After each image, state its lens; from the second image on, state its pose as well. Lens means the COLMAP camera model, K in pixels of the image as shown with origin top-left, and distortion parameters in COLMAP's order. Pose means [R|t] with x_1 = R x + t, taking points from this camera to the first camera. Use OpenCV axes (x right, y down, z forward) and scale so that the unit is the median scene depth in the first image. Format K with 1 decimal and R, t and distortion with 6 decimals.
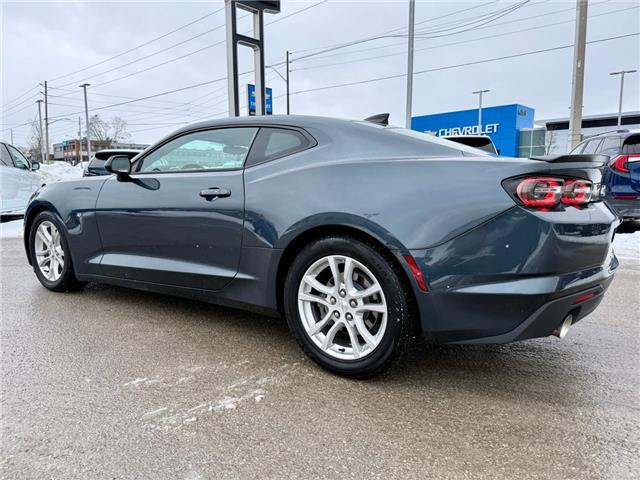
lens RADIAL K [[474.0, 0, 338.1], [0, 474.0, 240.4], [0, 0, 1]] dist [0.100612, -0.135108]
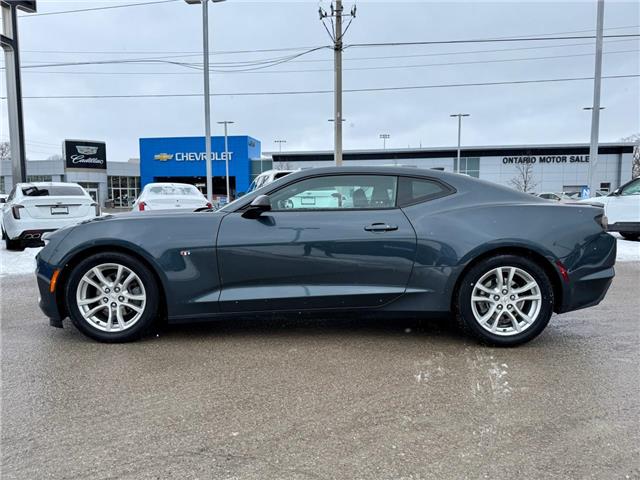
lens RADIAL K [[474.0, 0, 338.1], [0, 474.0, 240.4], [0, 0, 1]] dist [0.100612, -0.135108]
pose [[0.804623, -0.043601, 0.592183, -1.271290], [0.070004, 0.997311, -0.021689, -0.053340], [-0.589645, 0.058906, 0.805512, 0.078684]]
